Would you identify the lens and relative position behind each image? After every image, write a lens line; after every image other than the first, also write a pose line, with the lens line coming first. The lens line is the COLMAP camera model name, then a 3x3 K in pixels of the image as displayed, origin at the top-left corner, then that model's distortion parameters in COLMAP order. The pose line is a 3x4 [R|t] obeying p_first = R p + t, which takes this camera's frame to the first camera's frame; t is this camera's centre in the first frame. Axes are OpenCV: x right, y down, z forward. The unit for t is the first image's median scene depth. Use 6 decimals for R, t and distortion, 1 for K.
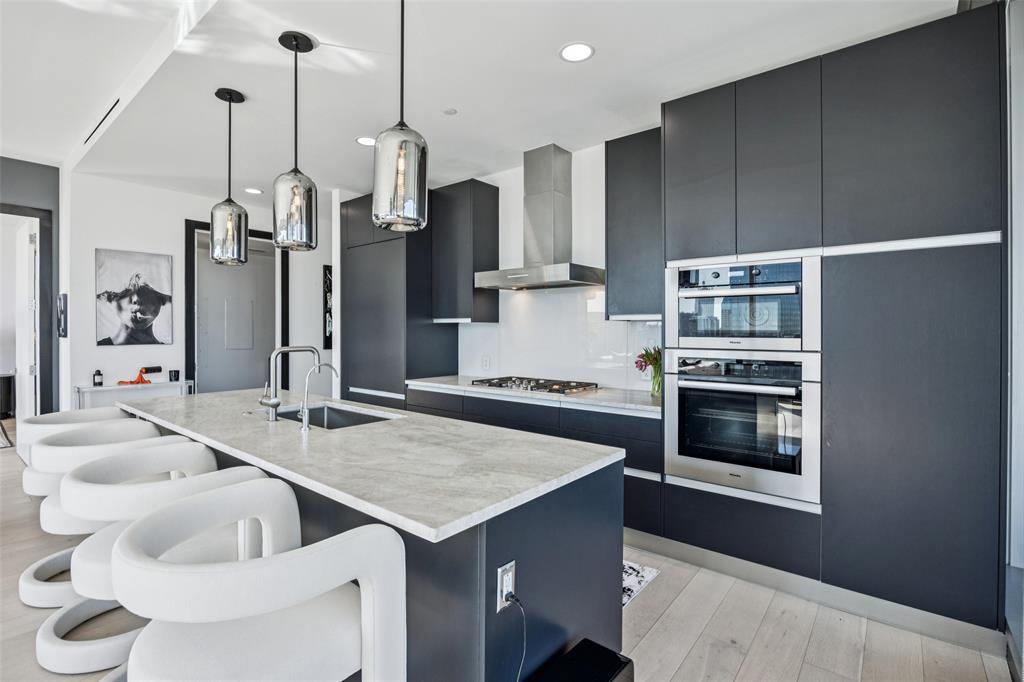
lens RADIAL K [[477.8, 0, 509.8], [0, 477.8, 335.6], [0, 0, 1]] dist [-0.010024, -0.000262]
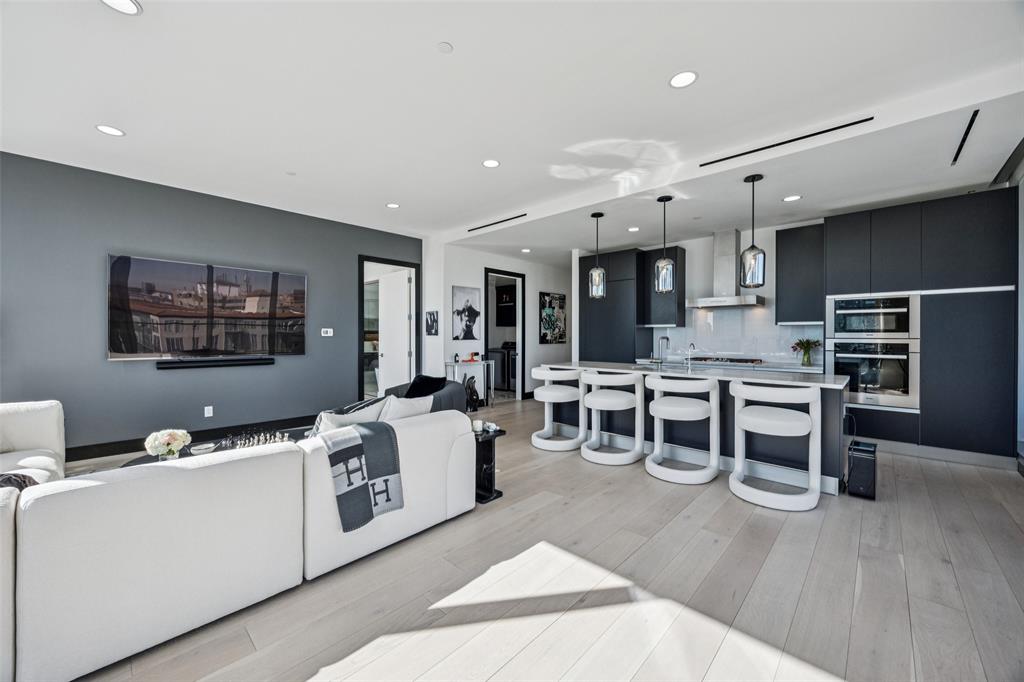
lens RADIAL K [[392.3, 0, 513.1], [0, 392.3, 340.1], [0, 0, 1]] dist [0.000954, -0.000249]
pose [[0.997730, 0.000935, -0.067330, -0.552911], [-0.000971, 0.999999, -0.000493, 0.022323], [0.067330, 0.000557, 0.997731, -0.468018]]
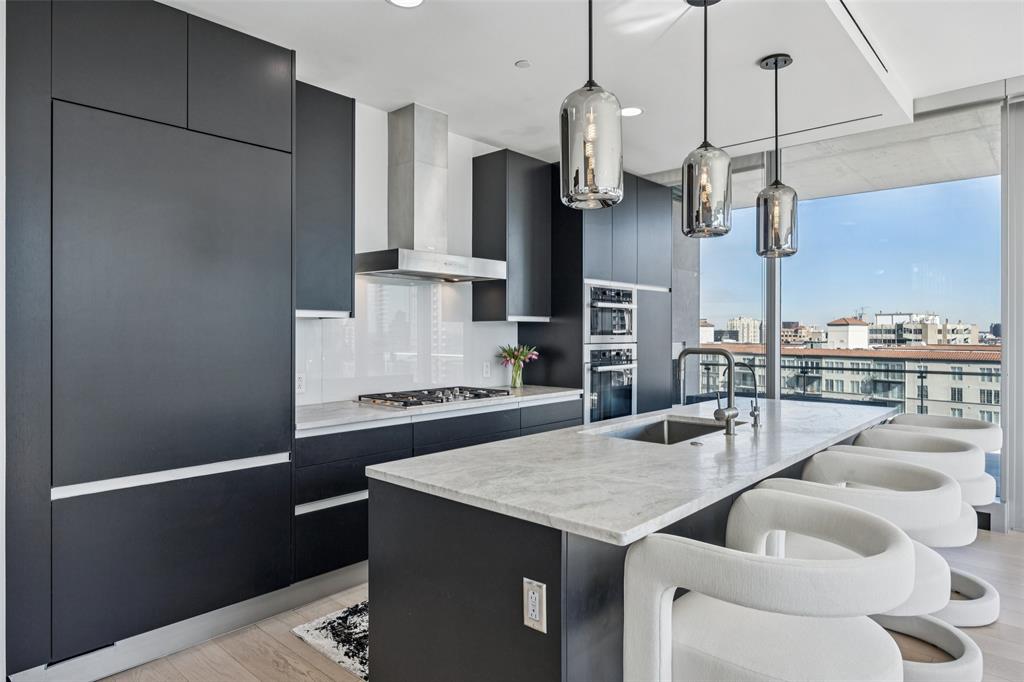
lens RADIAL K [[610.1, 0, 511.5], [0, 610.1, 335.3], [0, 0, 1]] dist [-0.002247, -0.000248]
pose [[0.045810, -0.008713, 0.998912, -0.842626], [0.008117, 0.999932, 0.008350, -0.008170], [-0.998917, 0.007725, 0.045878, 0.694389]]
